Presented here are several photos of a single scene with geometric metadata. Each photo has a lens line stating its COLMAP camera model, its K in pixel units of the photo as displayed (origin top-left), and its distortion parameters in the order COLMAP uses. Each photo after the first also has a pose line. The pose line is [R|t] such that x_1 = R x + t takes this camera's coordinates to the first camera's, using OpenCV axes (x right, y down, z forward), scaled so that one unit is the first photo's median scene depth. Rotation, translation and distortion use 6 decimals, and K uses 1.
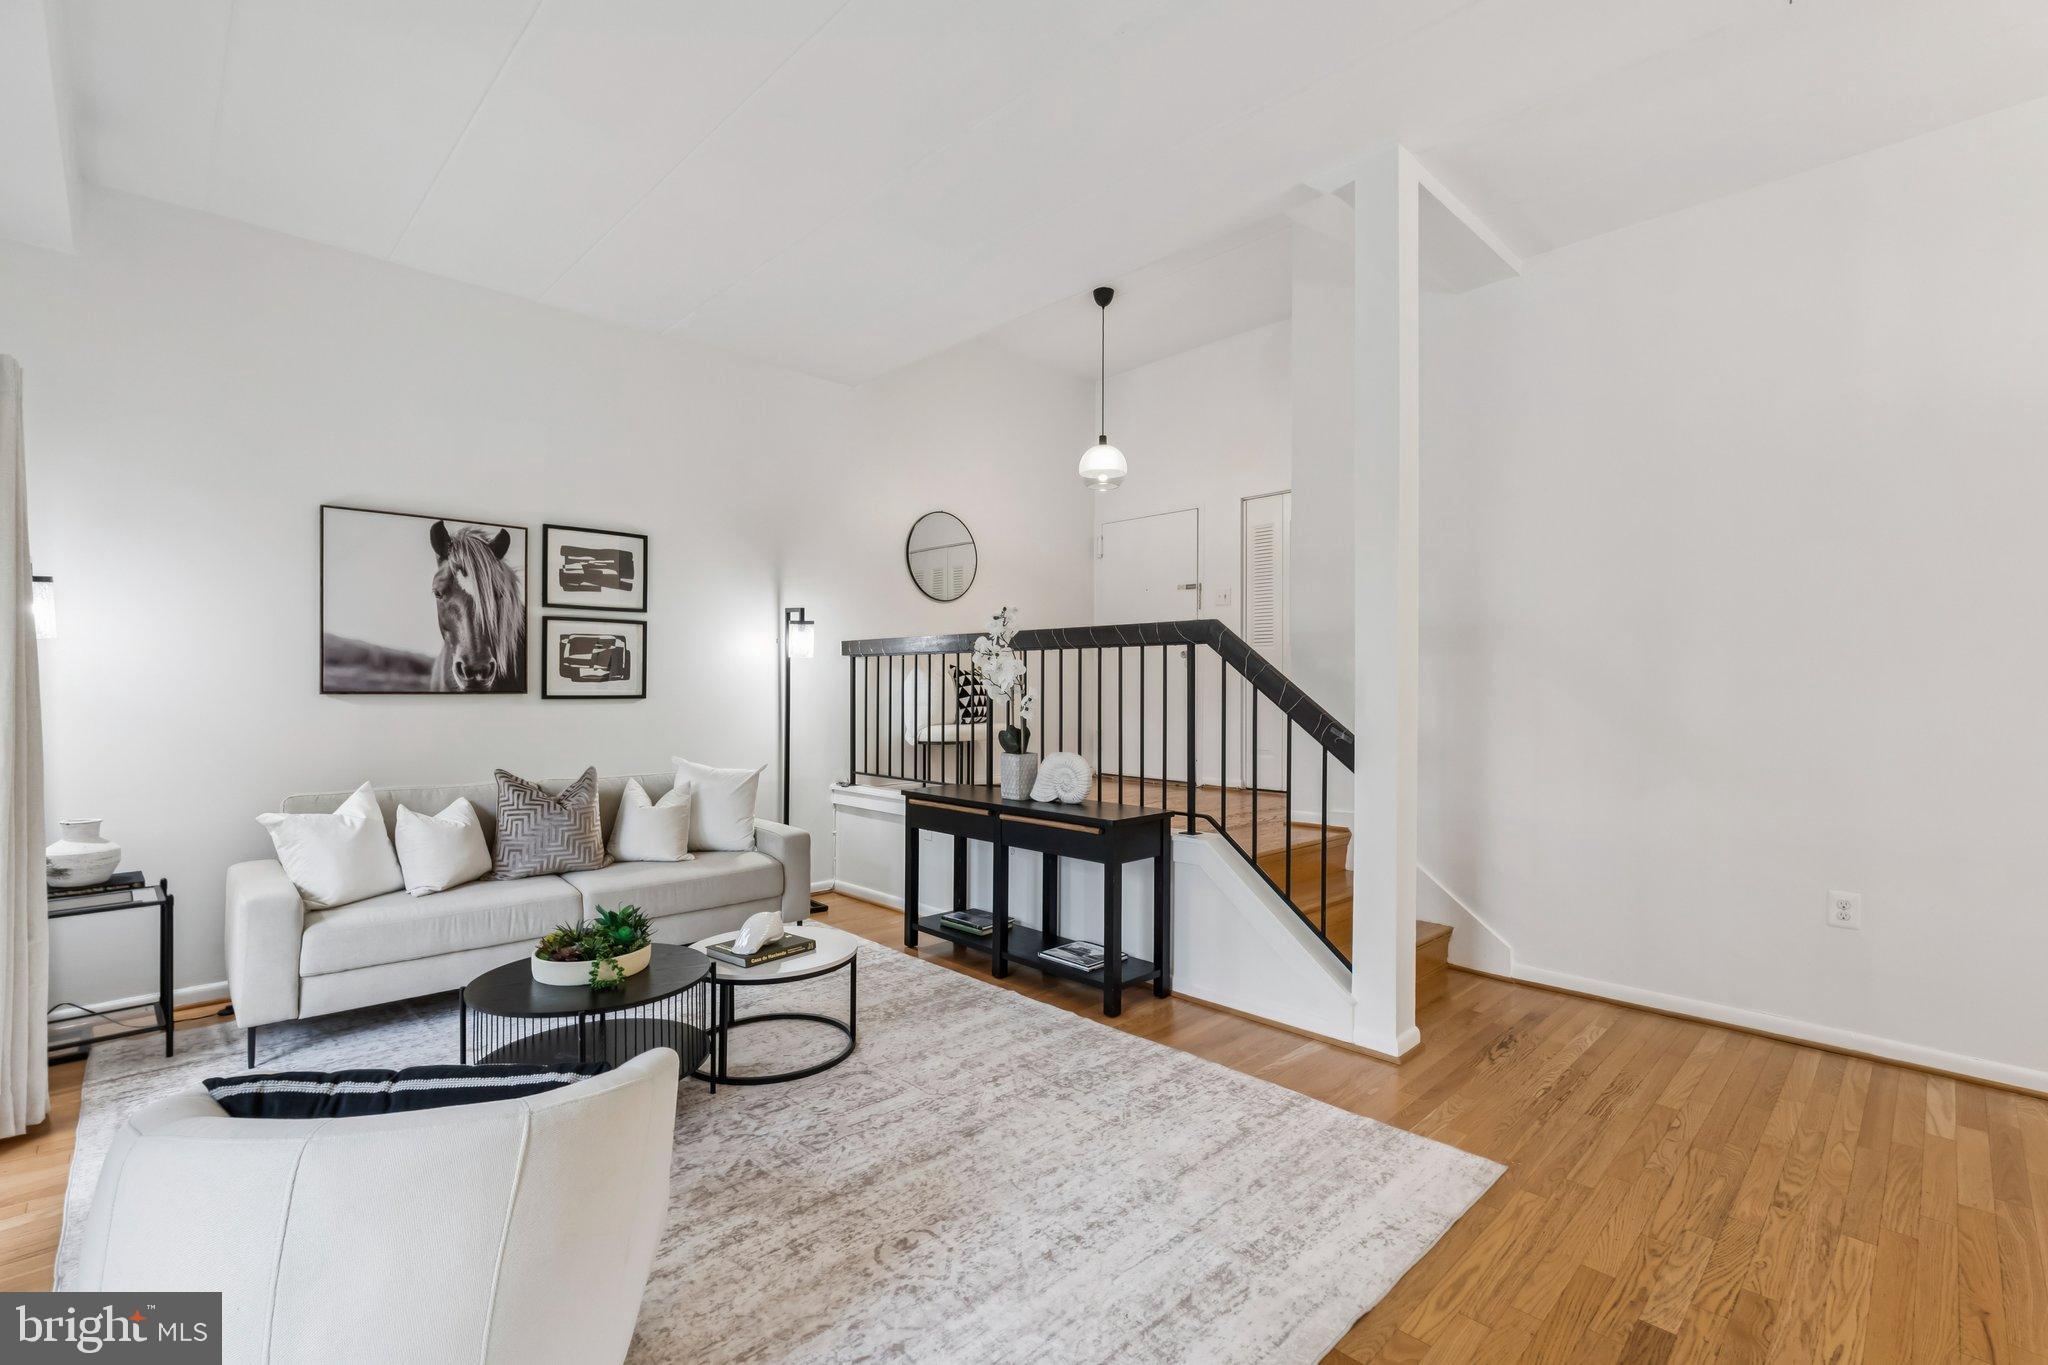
lens RADIAL K [[919.4, 0, 1031.4], [0, 919.4, 677.7], [0, 0, 1]] dist [-0.001799, 0.000149]
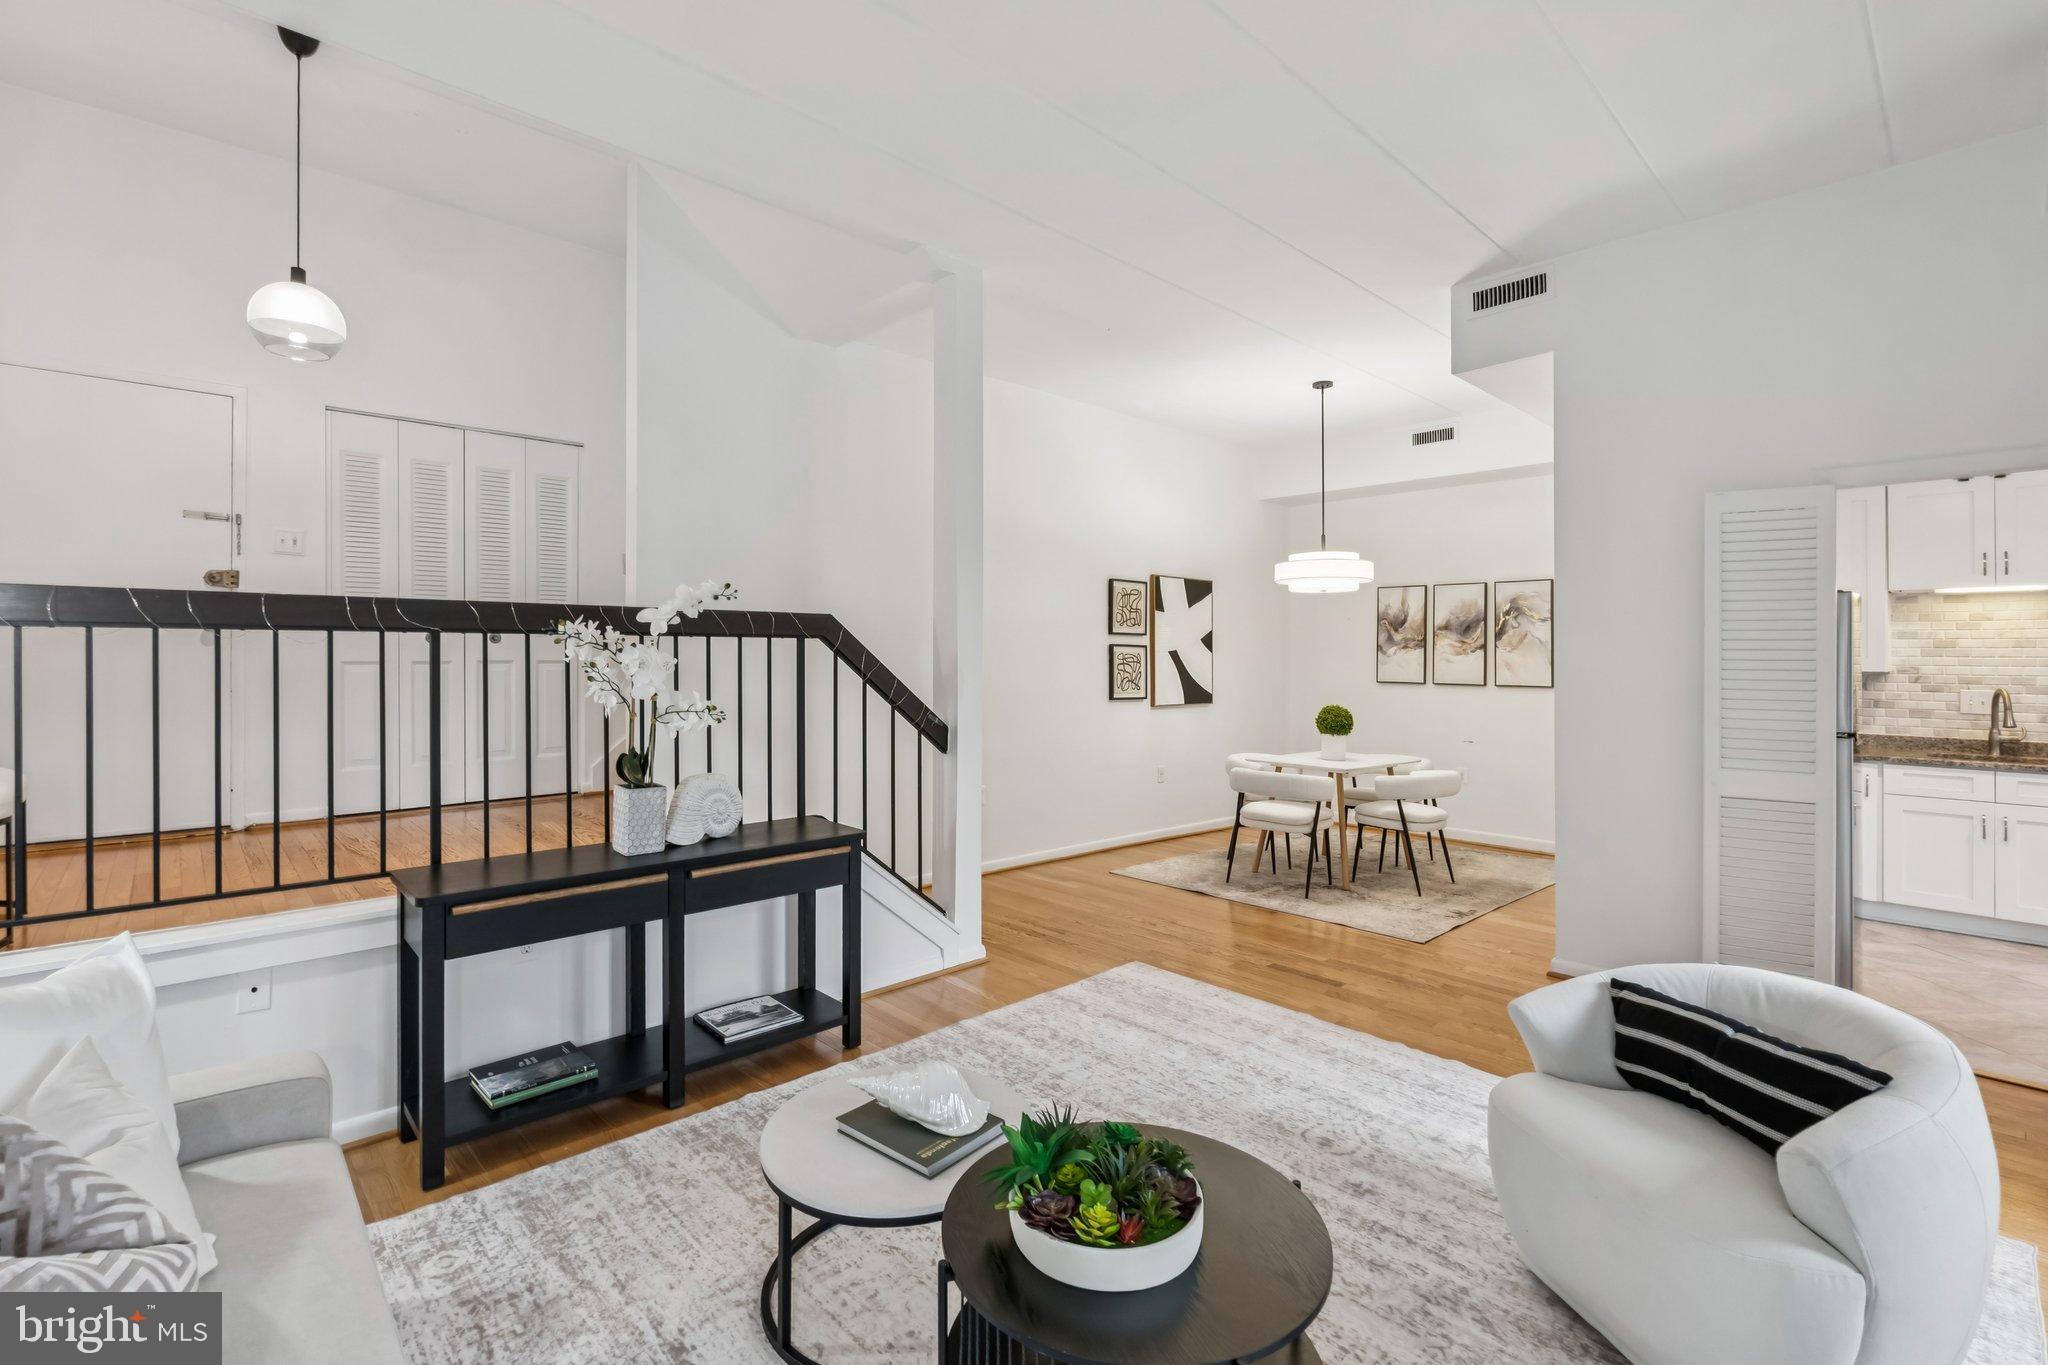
lens RADIAL K [[912.1, 0, 1017.8], [0, 912.1, 651.5], [0, 0, 1]] dist [-0.002379, -0.000174]
pose [[0.024232, -0.003334, 0.999701, -0.734912], [-0.014902, 0.999882, 0.003696, -0.028739], [-0.999595, -0.014987, 0.024179, 0.738539]]
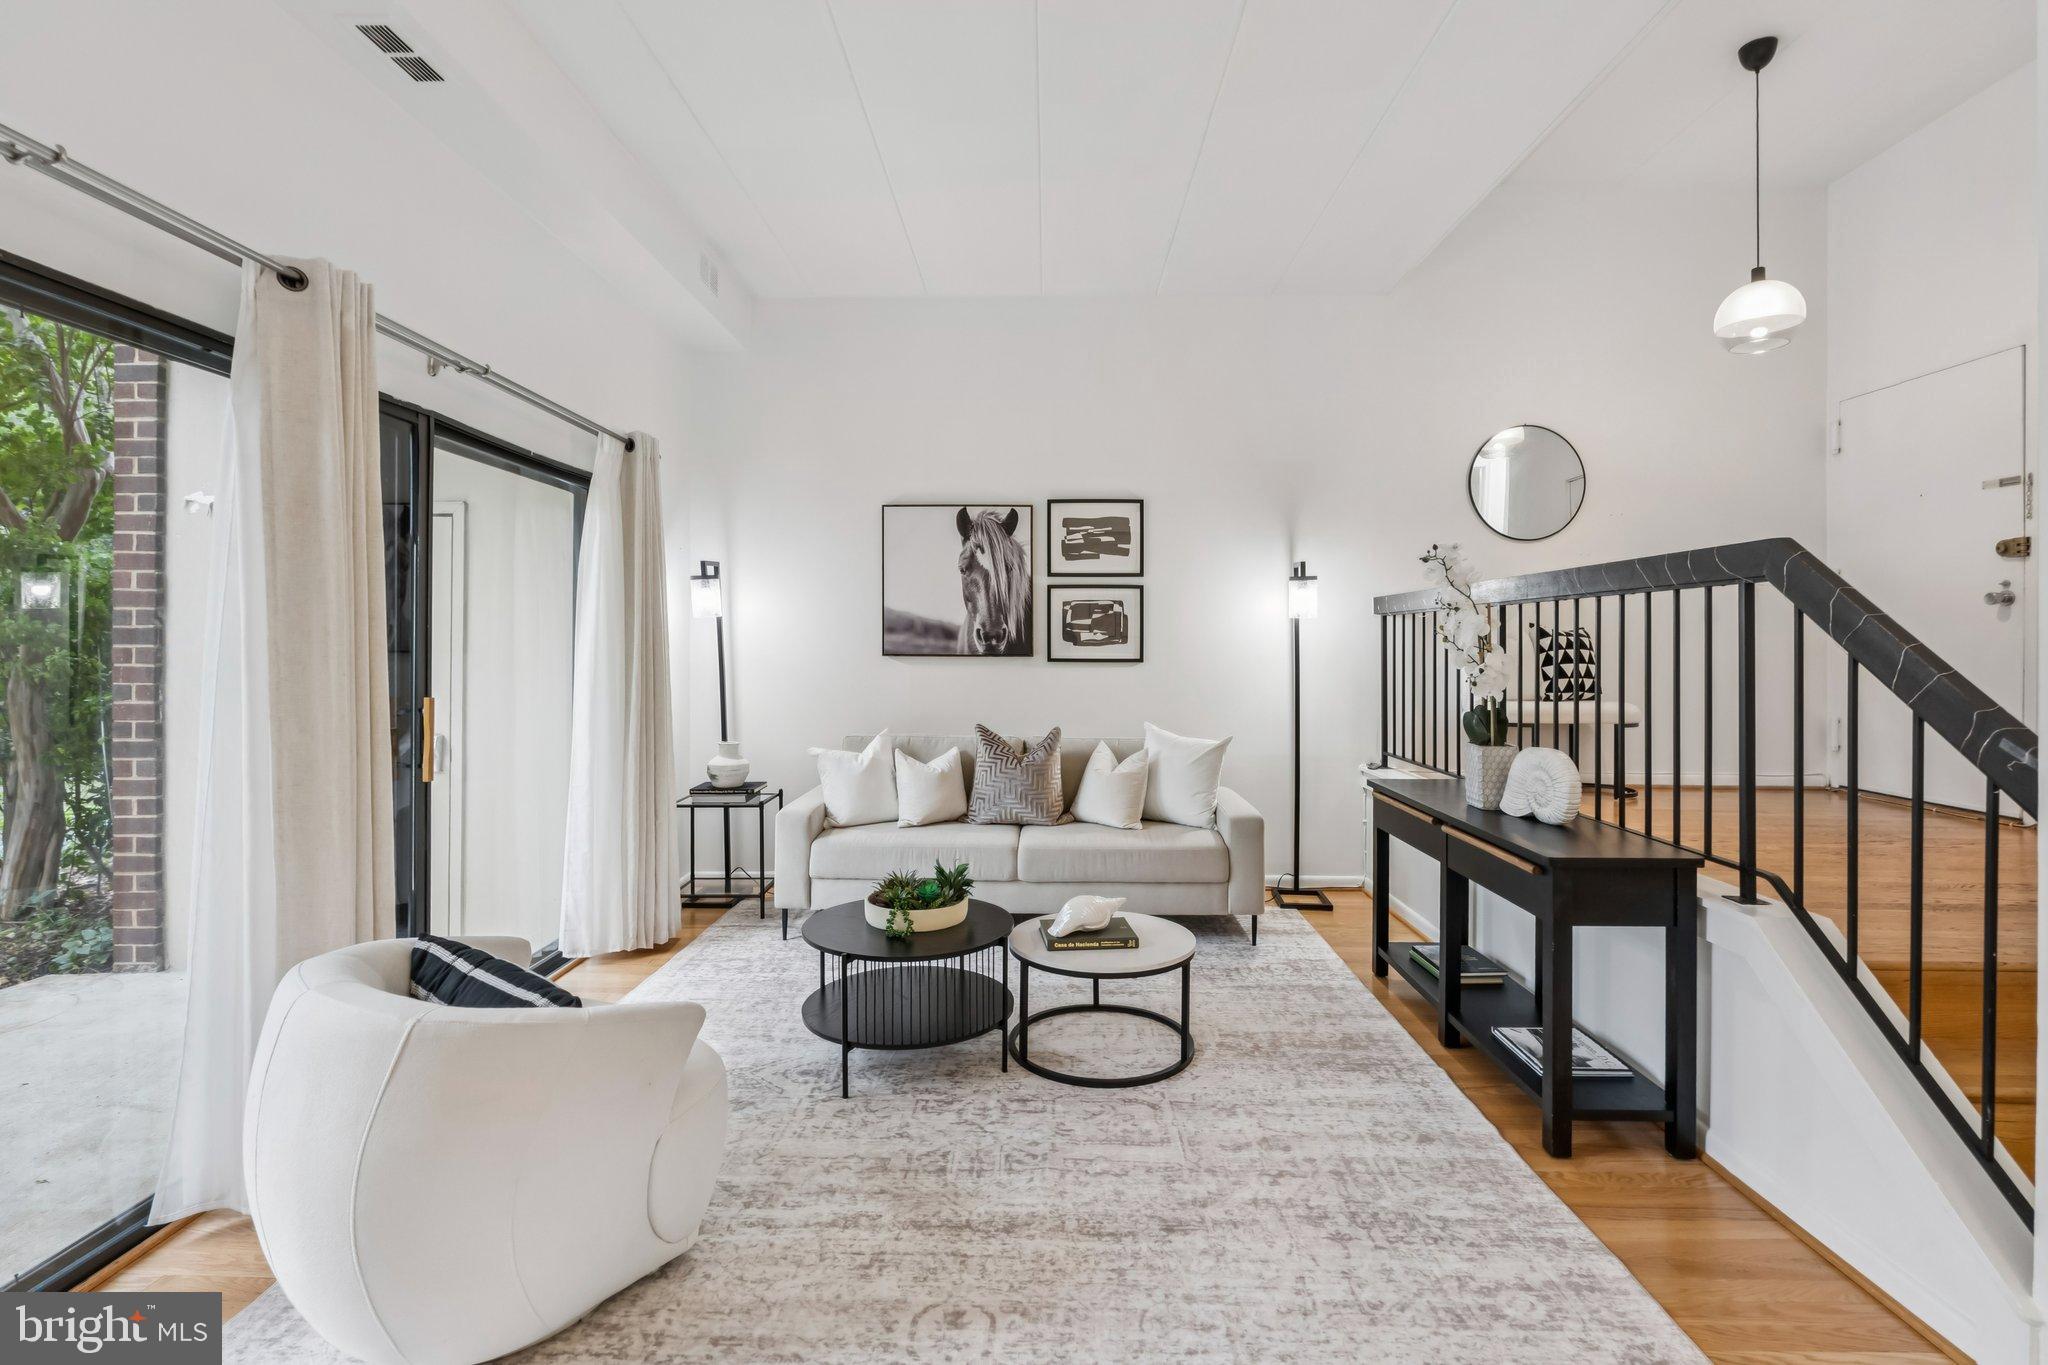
lens RADIAL K [[940.1, 0, 1028.7], [0, 940.1, 640.8], [0, 0, 1]] dist [-0.004070, -0.000010]
pose [[0.697784, -0.004157, -0.716297, 0.276355], [0.005078, 0.999987, -0.000857, -0.000587], [0.716291, -0.003039, 0.697795, 0.237634]]
